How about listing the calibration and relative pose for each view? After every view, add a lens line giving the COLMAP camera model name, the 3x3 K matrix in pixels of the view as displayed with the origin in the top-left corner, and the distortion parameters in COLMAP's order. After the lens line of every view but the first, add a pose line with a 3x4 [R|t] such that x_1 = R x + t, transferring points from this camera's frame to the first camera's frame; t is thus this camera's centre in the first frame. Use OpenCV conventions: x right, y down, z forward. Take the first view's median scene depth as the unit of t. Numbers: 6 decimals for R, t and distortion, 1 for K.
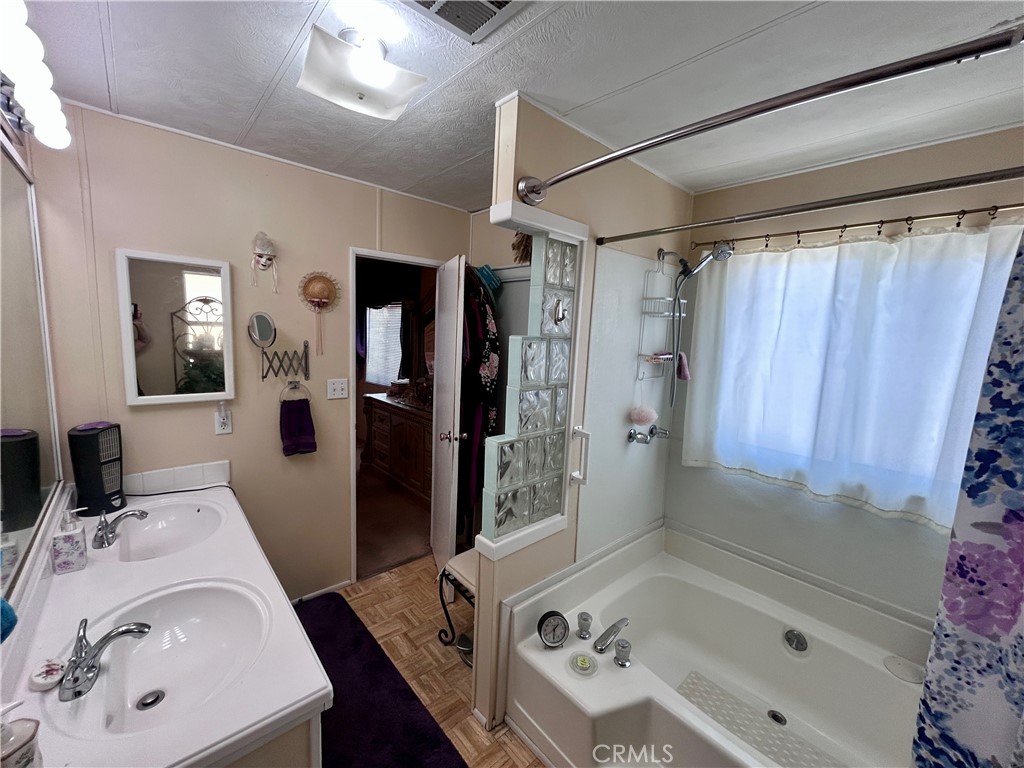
lens RADIAL K [[412.8, 0, 512.8], [0, 412.8, 383.4], [0, 0, 1]] dist [-0.000349, -0.000122]
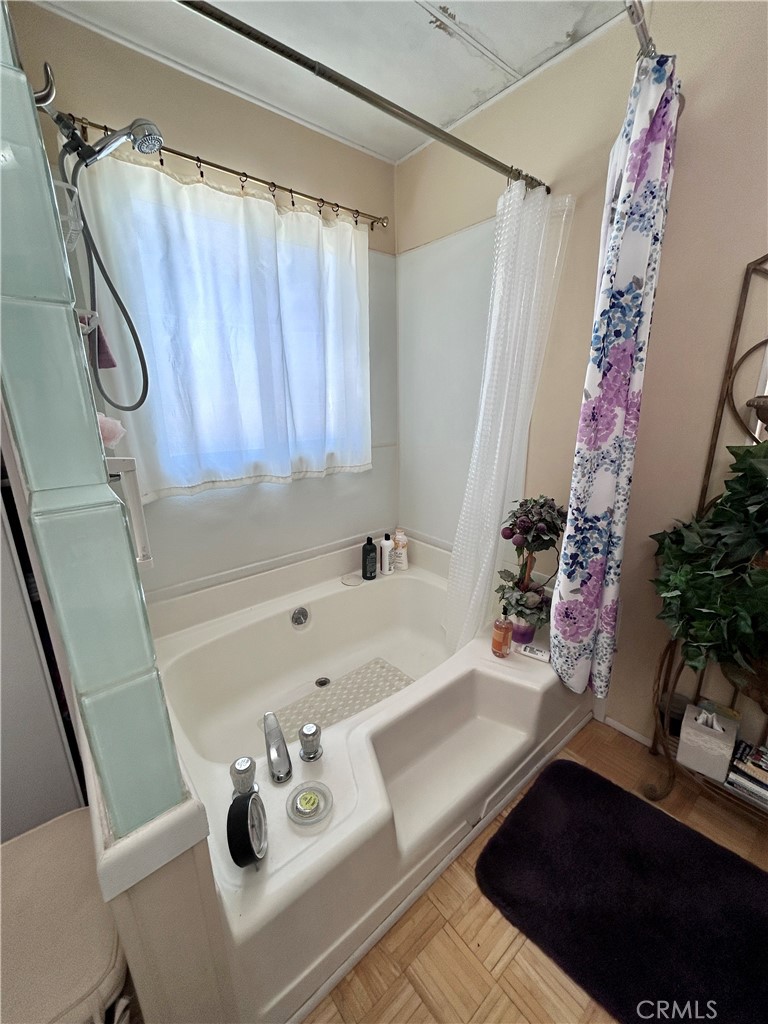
lens RADIAL K [[412.8, 0, 384.0], [0, 412.8, 510.2], [0, 0, 1]] dist [-0.000349, -0.000122]
pose [[0.036286, -0.305794, 0.951406, -0.249251], [0.141719, 0.943986, 0.298004, 0.079102], [-0.989242, 0.124019, 0.077590, 0.699558]]
